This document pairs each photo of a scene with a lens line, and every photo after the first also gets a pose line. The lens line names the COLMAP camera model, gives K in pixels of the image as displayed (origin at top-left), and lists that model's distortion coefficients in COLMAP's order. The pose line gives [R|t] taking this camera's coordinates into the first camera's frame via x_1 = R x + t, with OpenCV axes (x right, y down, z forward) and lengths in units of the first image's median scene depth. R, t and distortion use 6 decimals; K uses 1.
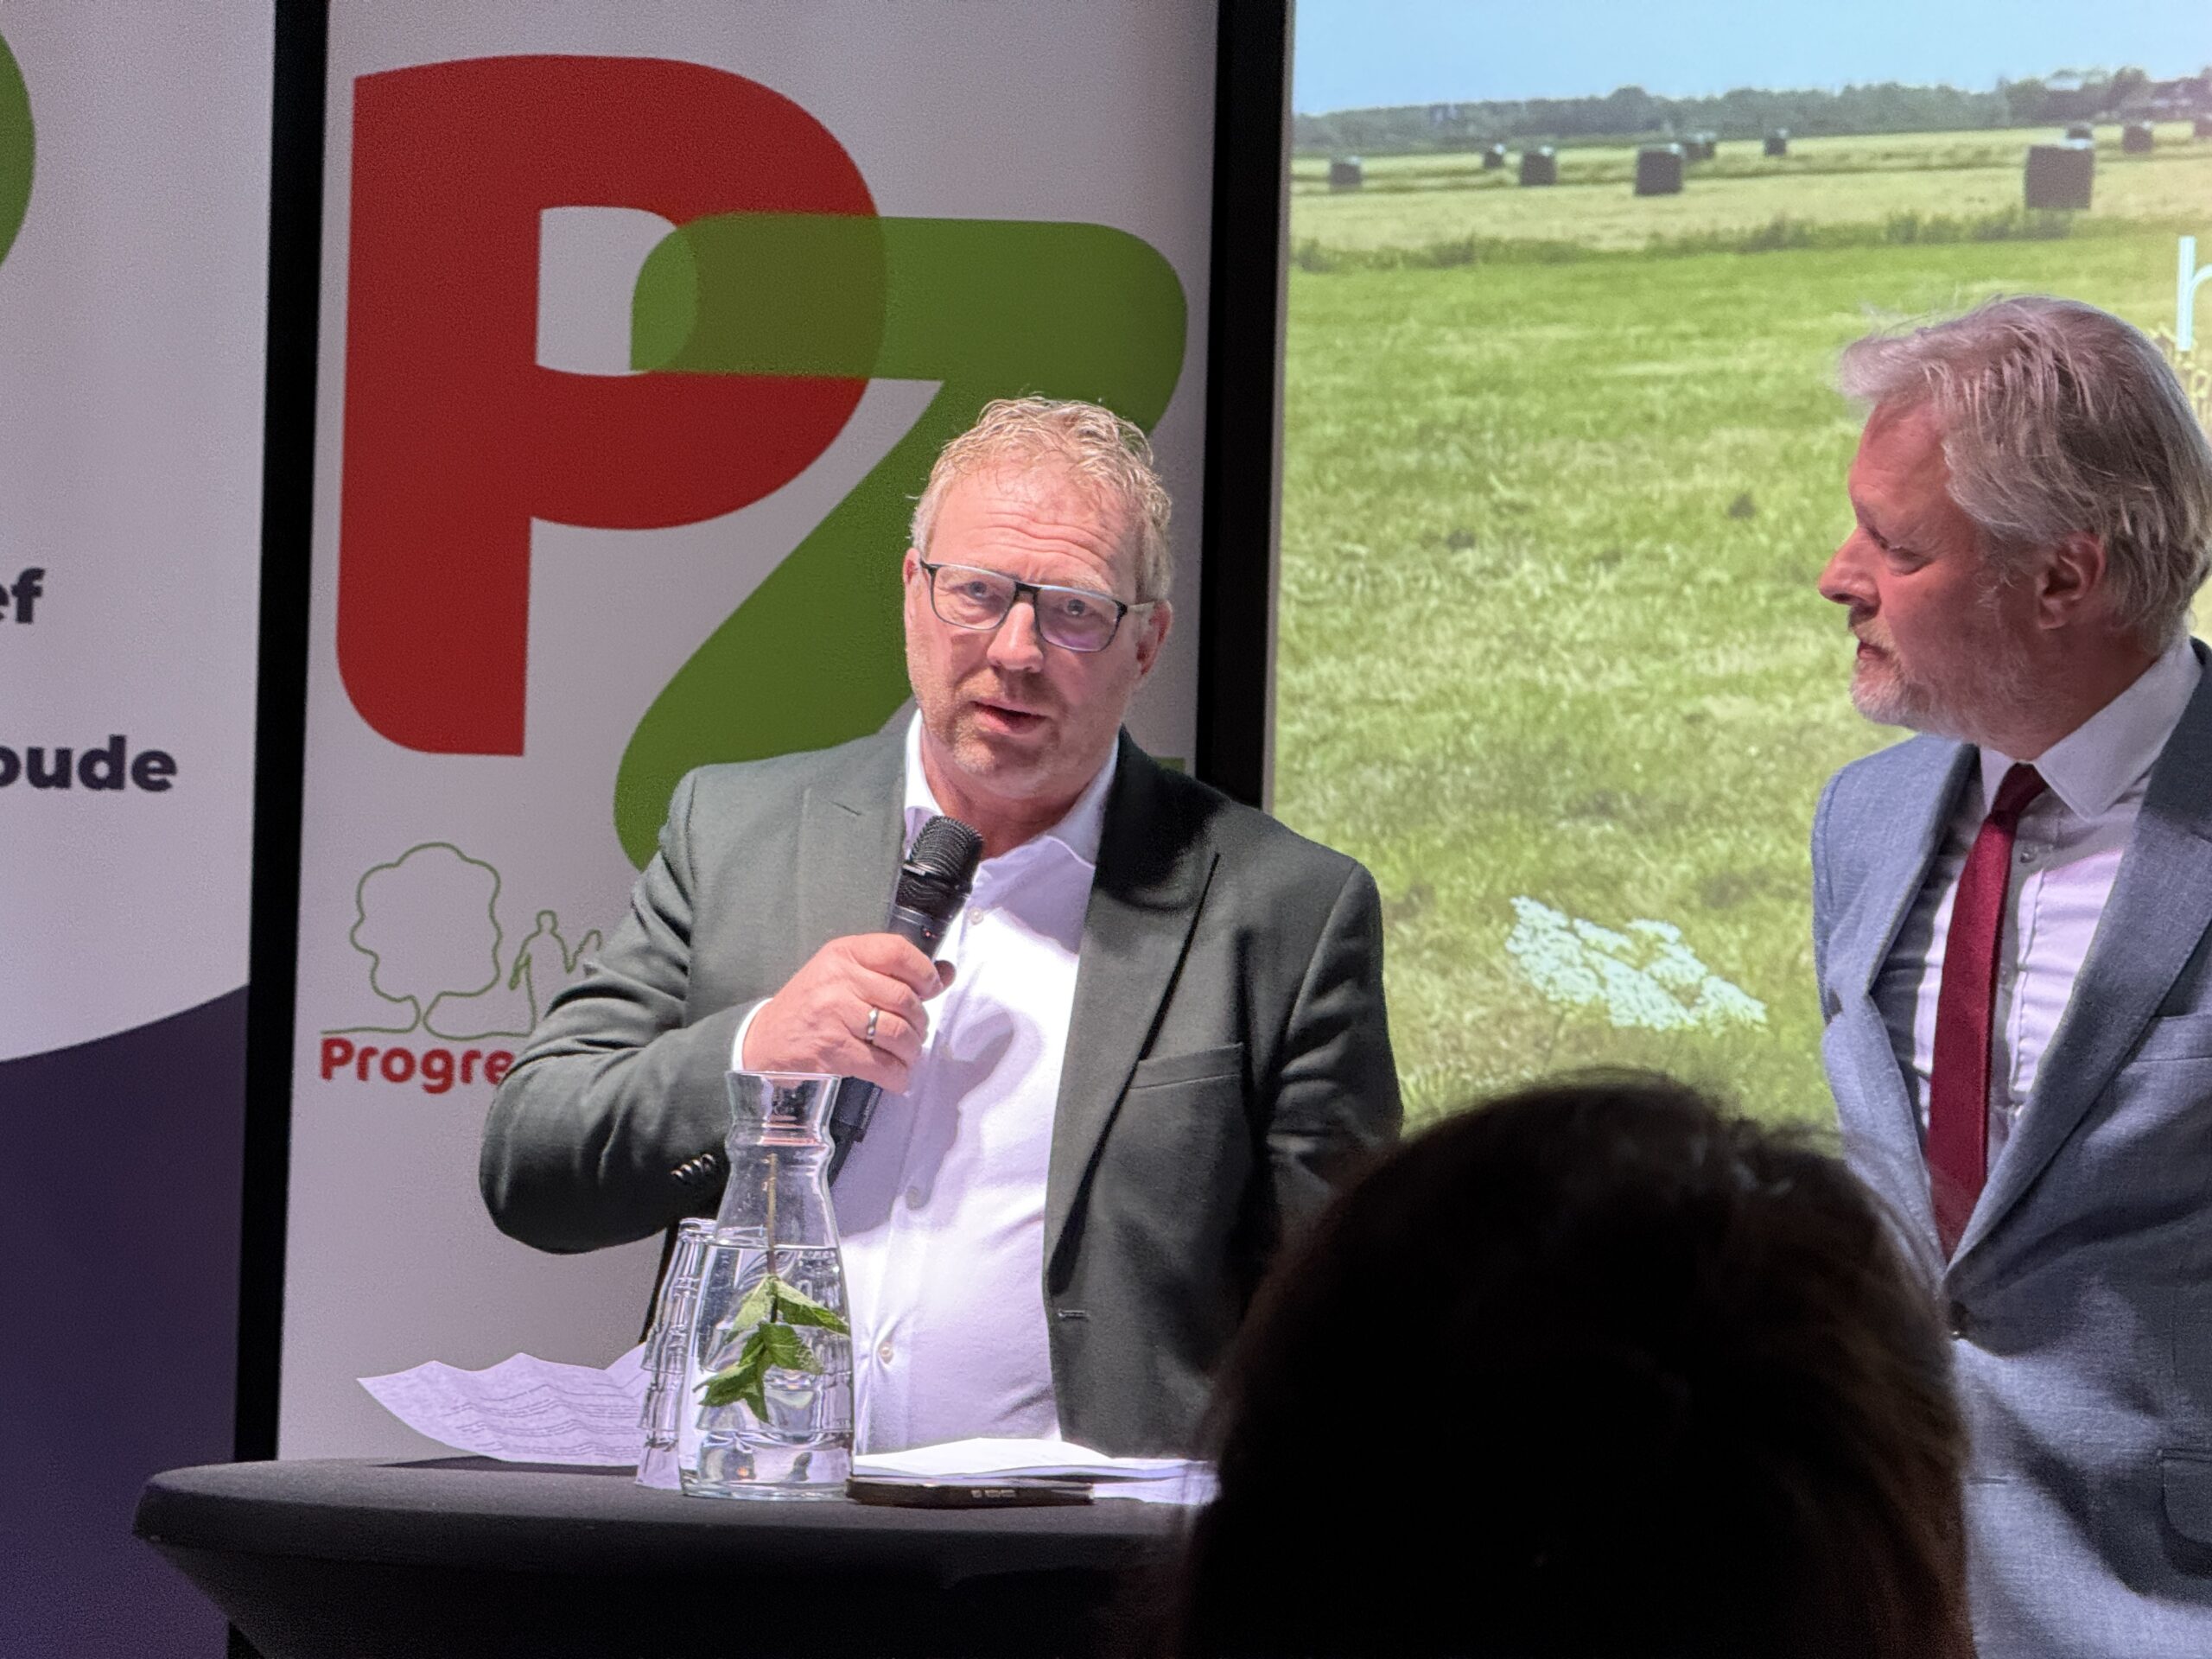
lens RADIAL K [[7712.8, 0, 1115.4], [0, 7712.8, 823.1], [0, 0, 1]] dist [0.225079, 0.000000]
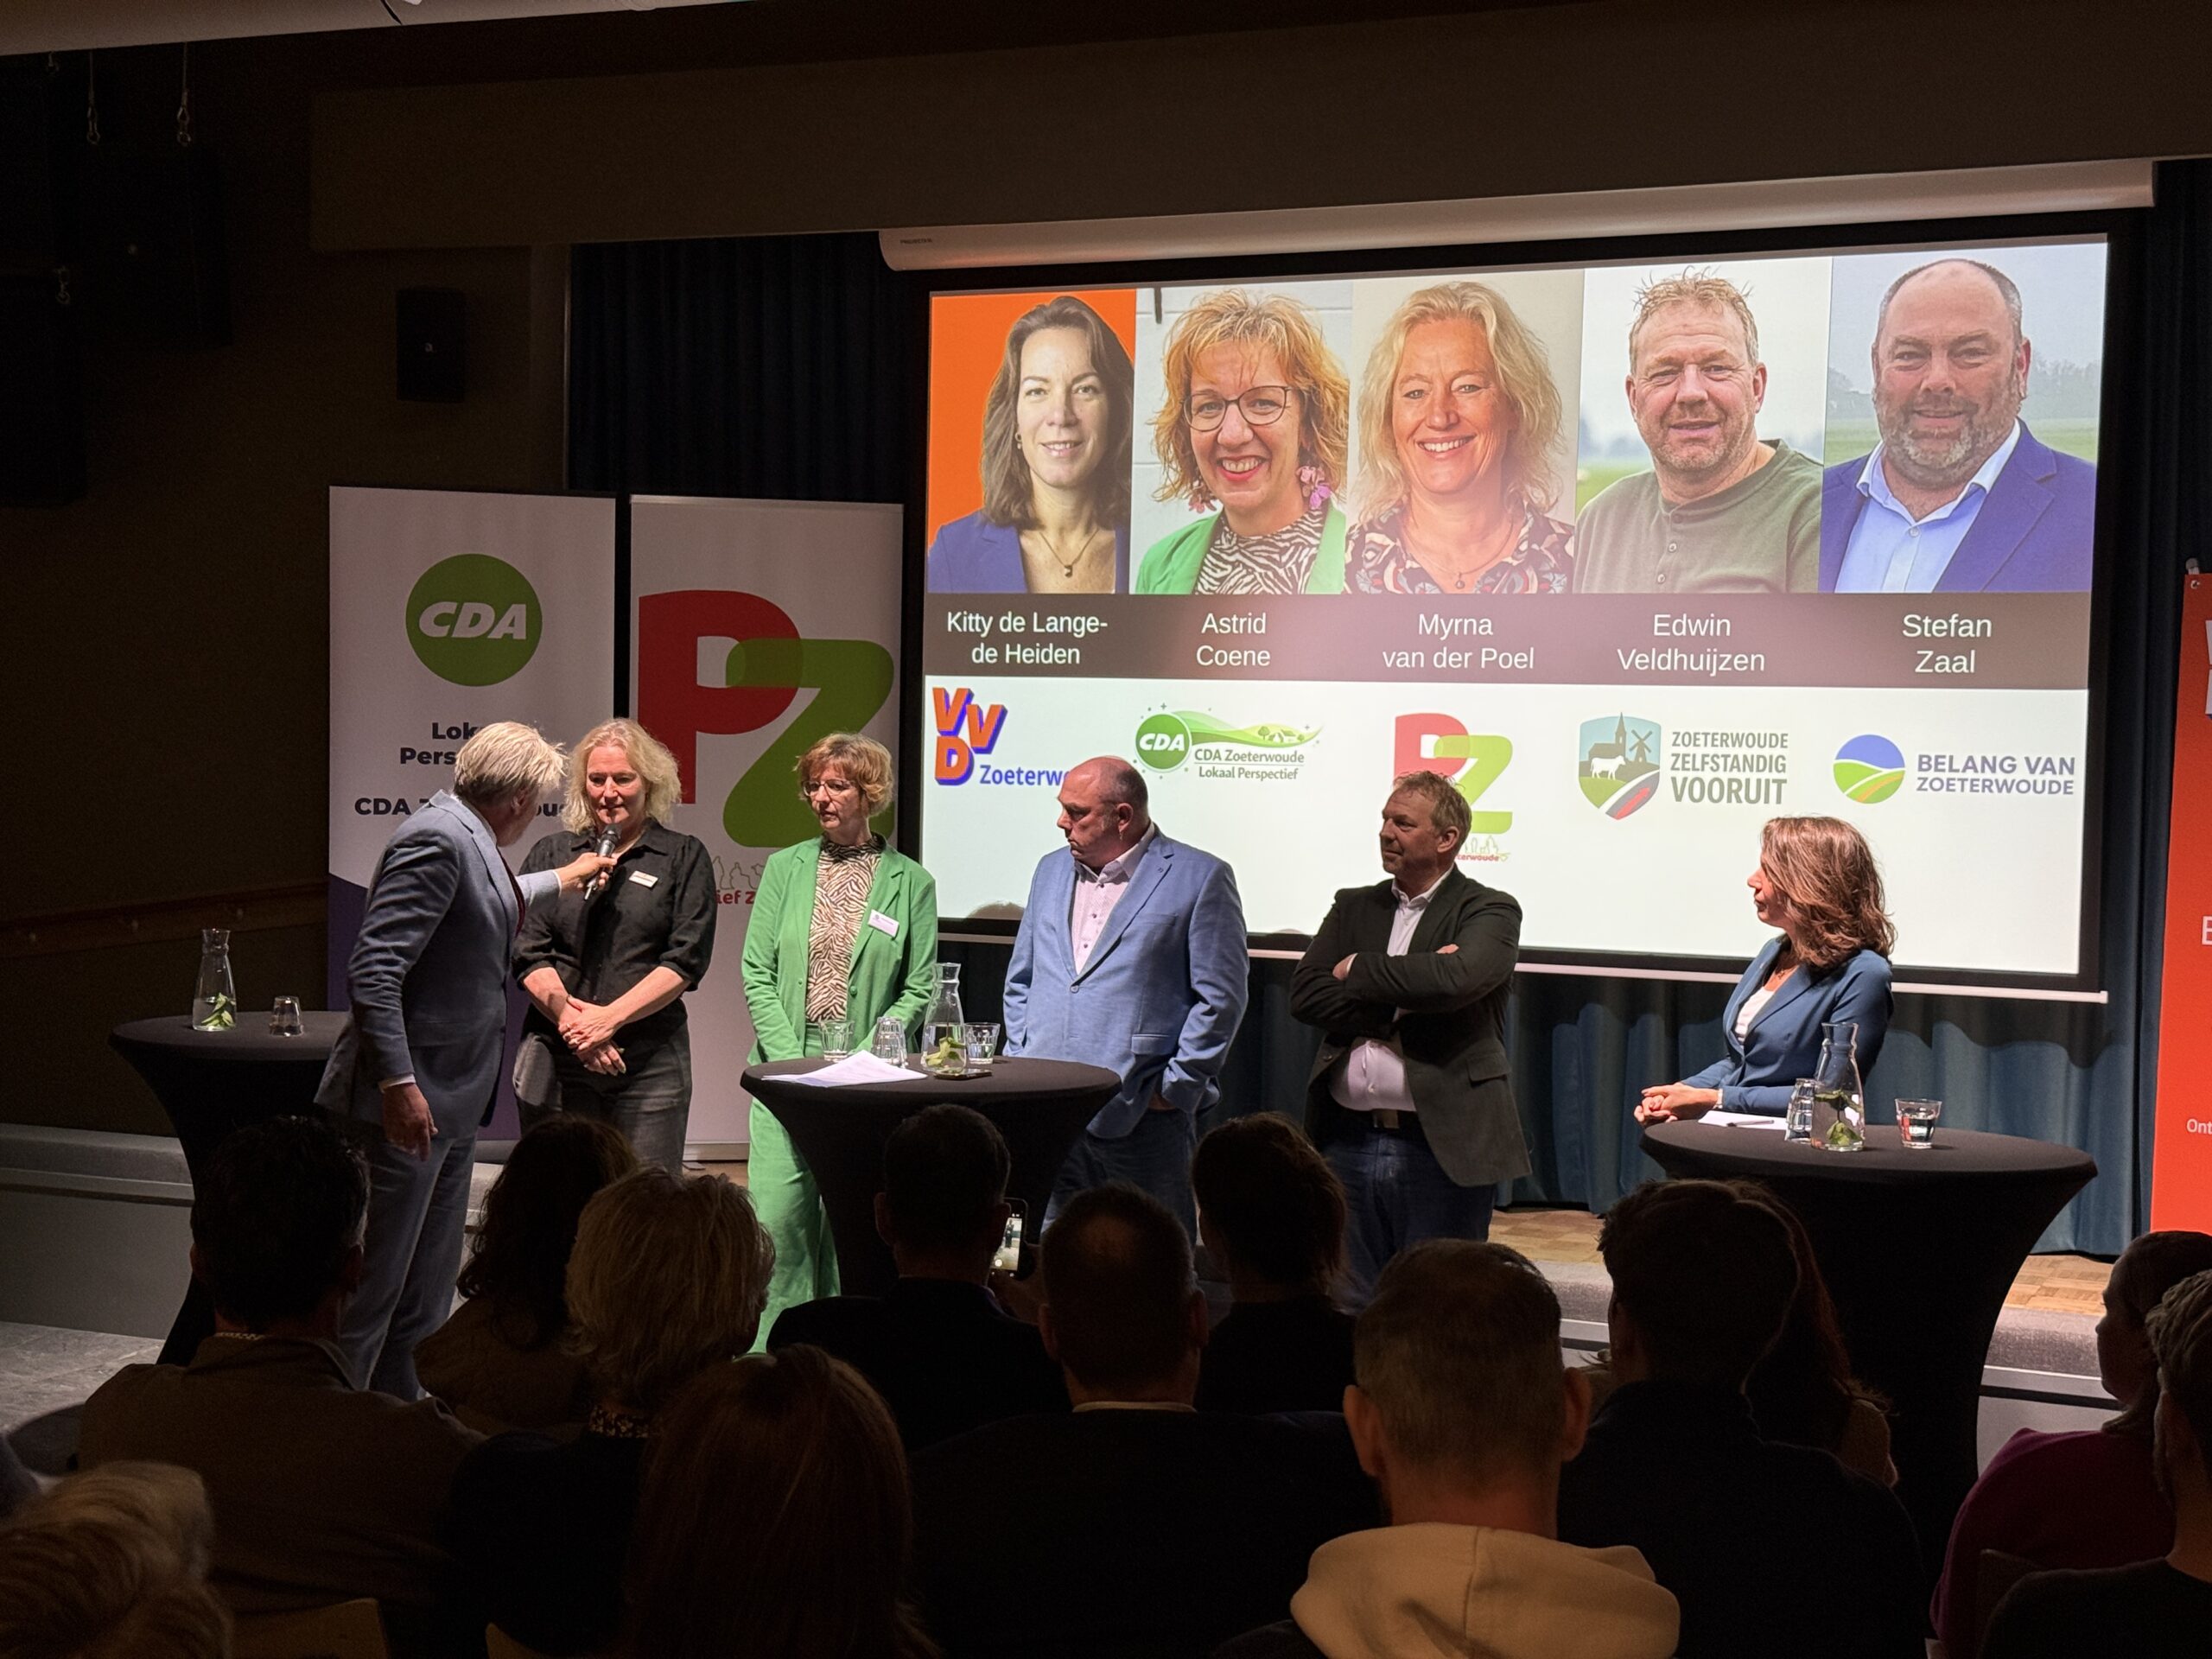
lens RADIAL K [[3033.7, 0, 1065.5], [0, 3033.7, 822.5], [0, 0, 1]] dist [0.140407, 0.000000]
pose [[0.988208, -0.014274, 0.152451, -0.120697], [0.005197, 0.998199, 0.059772, -0.079027], [-0.153029, -0.058274, 0.986502, -0.311610]]
